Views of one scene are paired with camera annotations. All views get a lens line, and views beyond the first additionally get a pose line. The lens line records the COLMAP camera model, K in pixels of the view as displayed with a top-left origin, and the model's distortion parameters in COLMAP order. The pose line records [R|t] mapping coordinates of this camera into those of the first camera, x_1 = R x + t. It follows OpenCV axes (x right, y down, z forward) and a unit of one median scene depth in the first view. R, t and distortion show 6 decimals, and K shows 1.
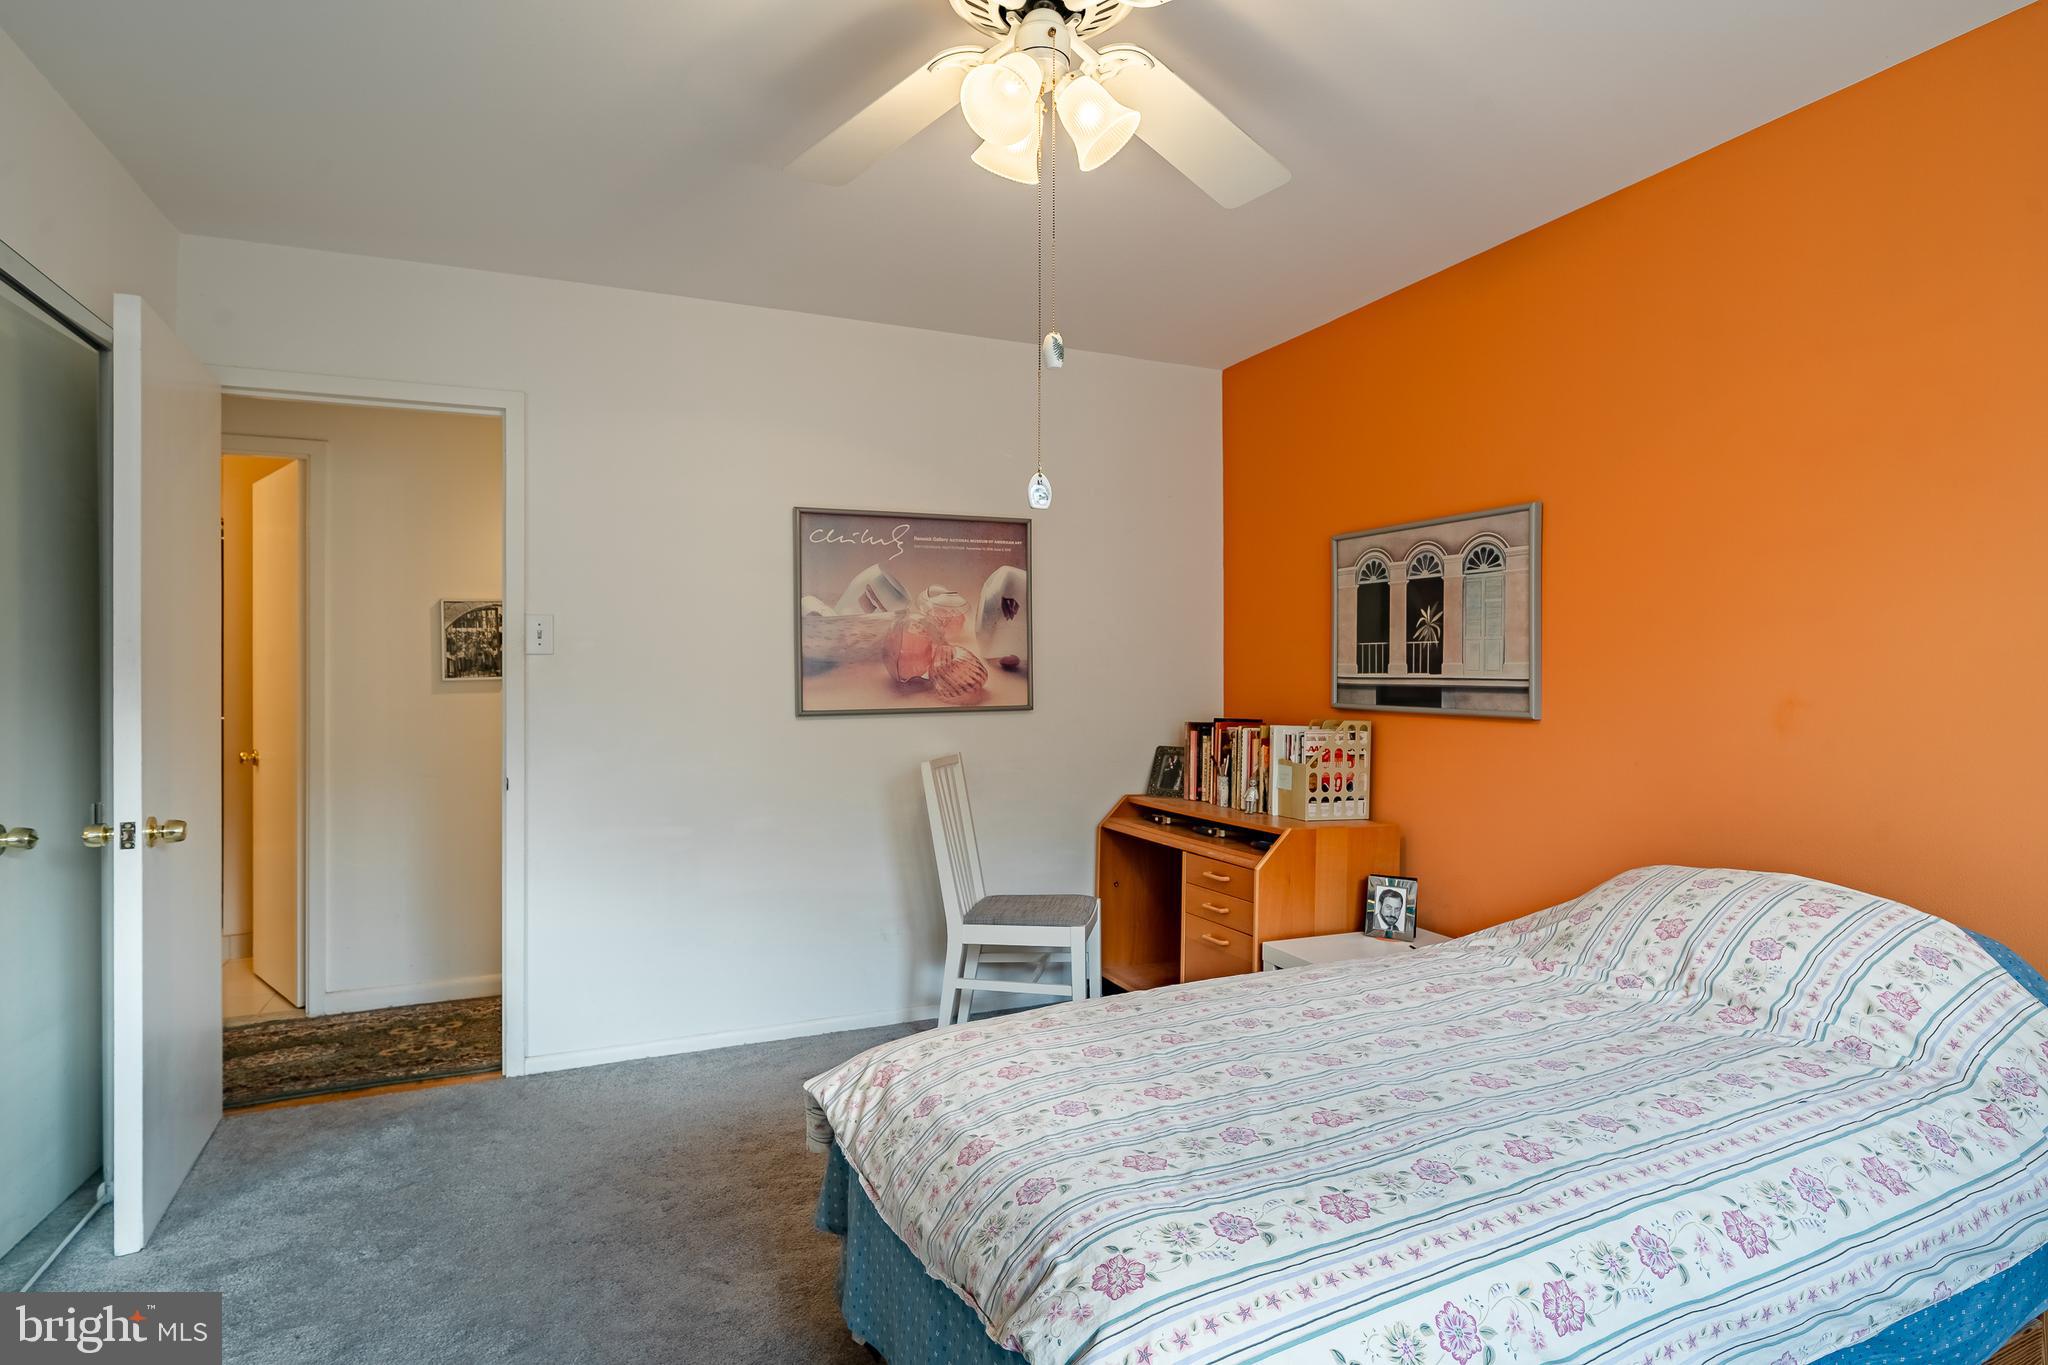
lens RADIAL K [[1024.3, 0, 1017.2], [0, 1024.3, 679.5], [0, 0, 1]] dist [-0.001641, -0.000152]
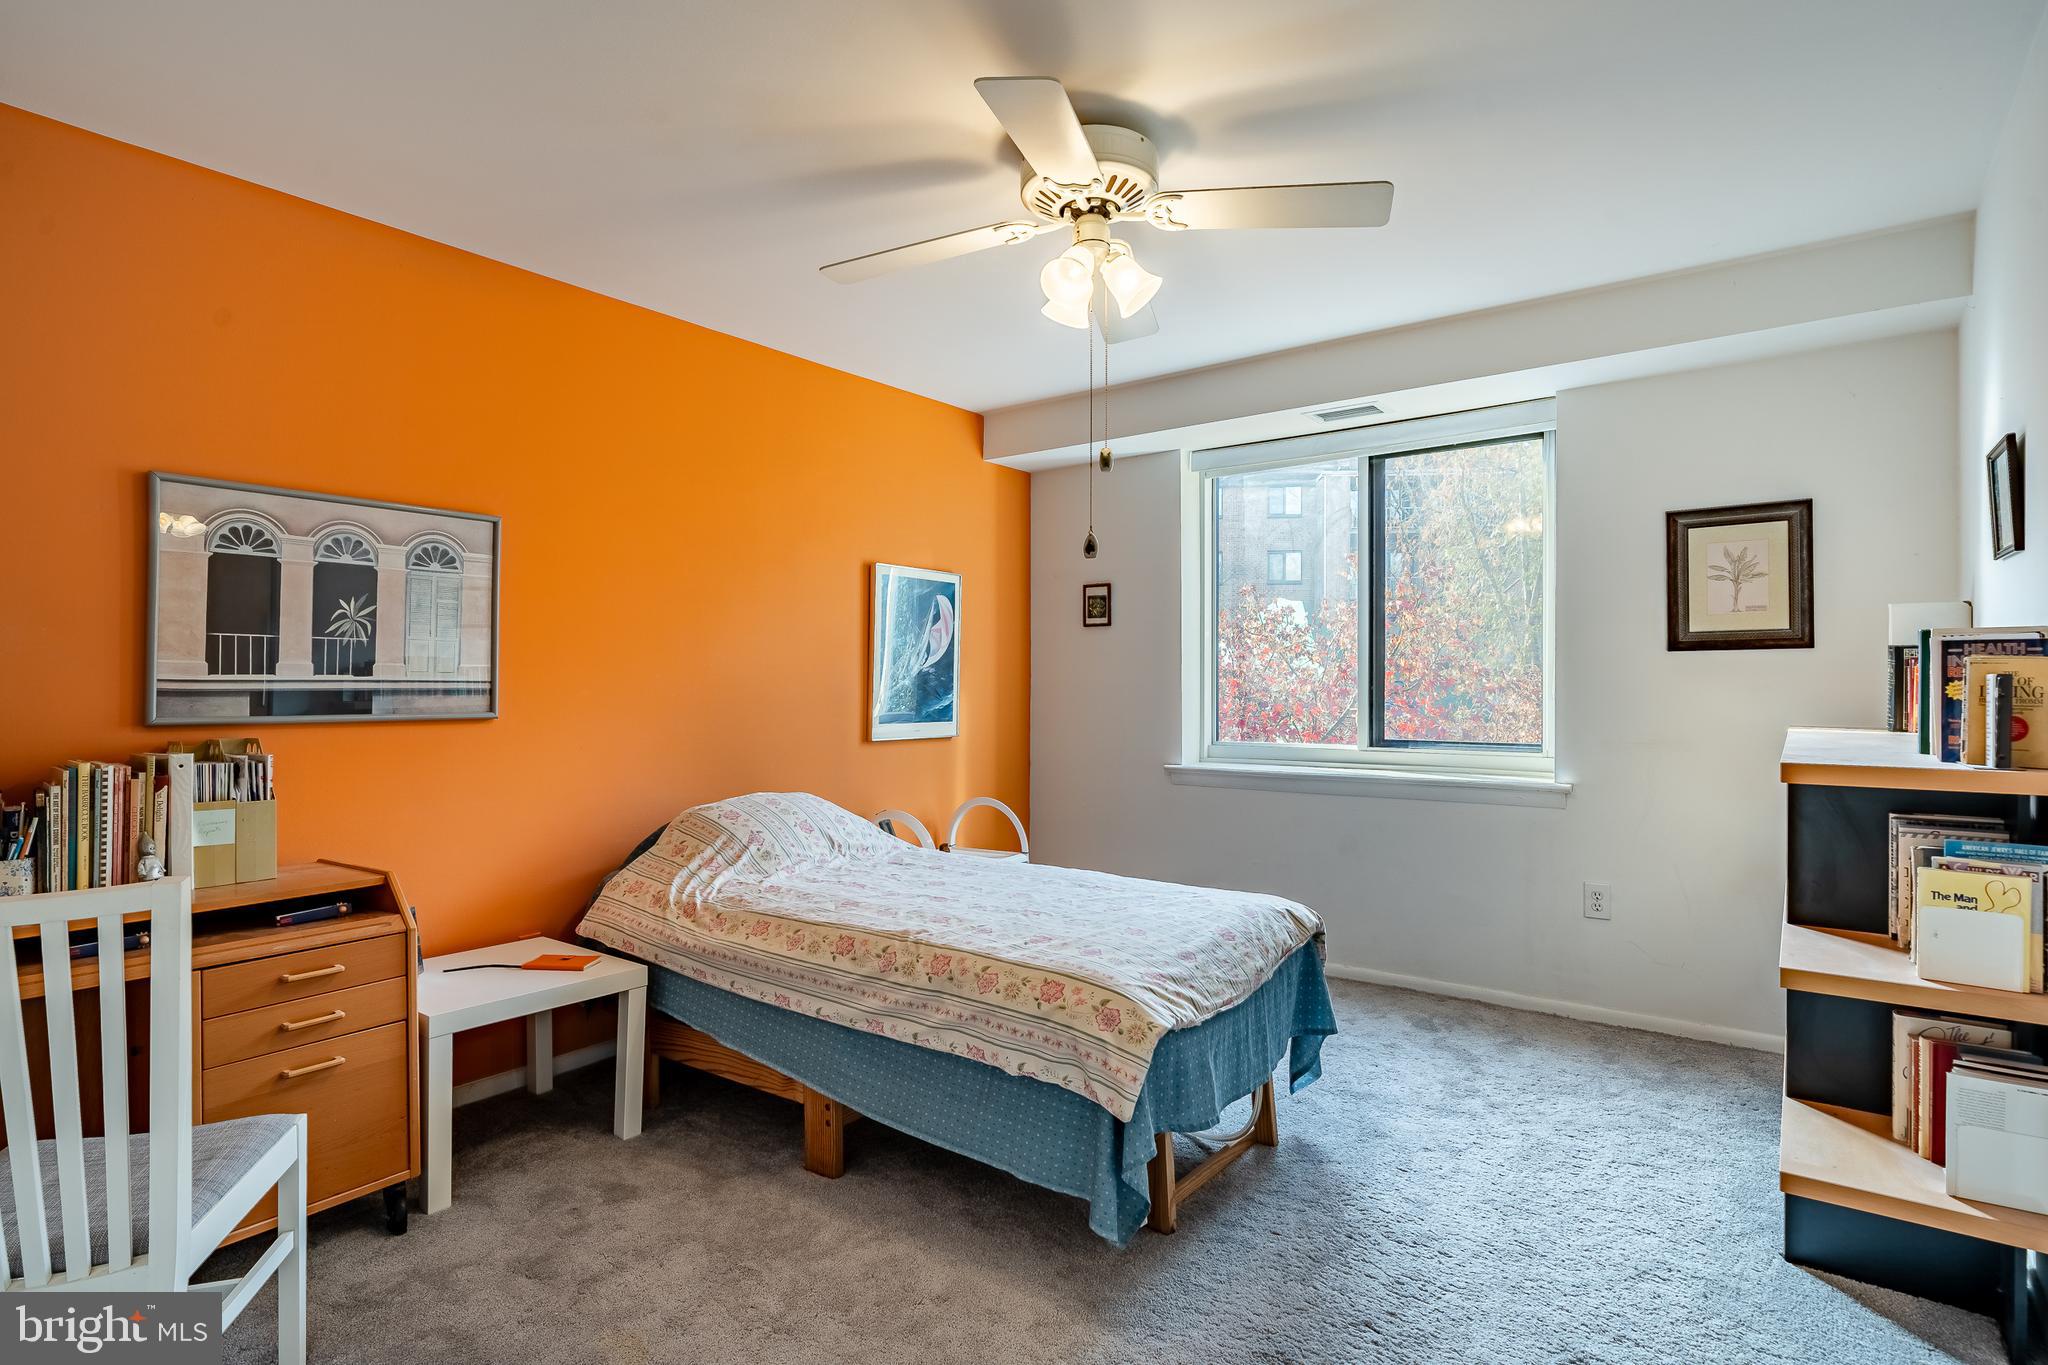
lens RADIAL K [[1024.3, 0, 1014.8], [0, 1024.3, 680.9], [0, 0, 1]] dist [-0.001641, -0.000152]
pose [[-0.458109, 0.002081, 0.888894, -0.618801], [0.005623, 0.999984, 0.000557, 0.001475], [-0.888878, 0.005253, -0.458113, 0.896168]]
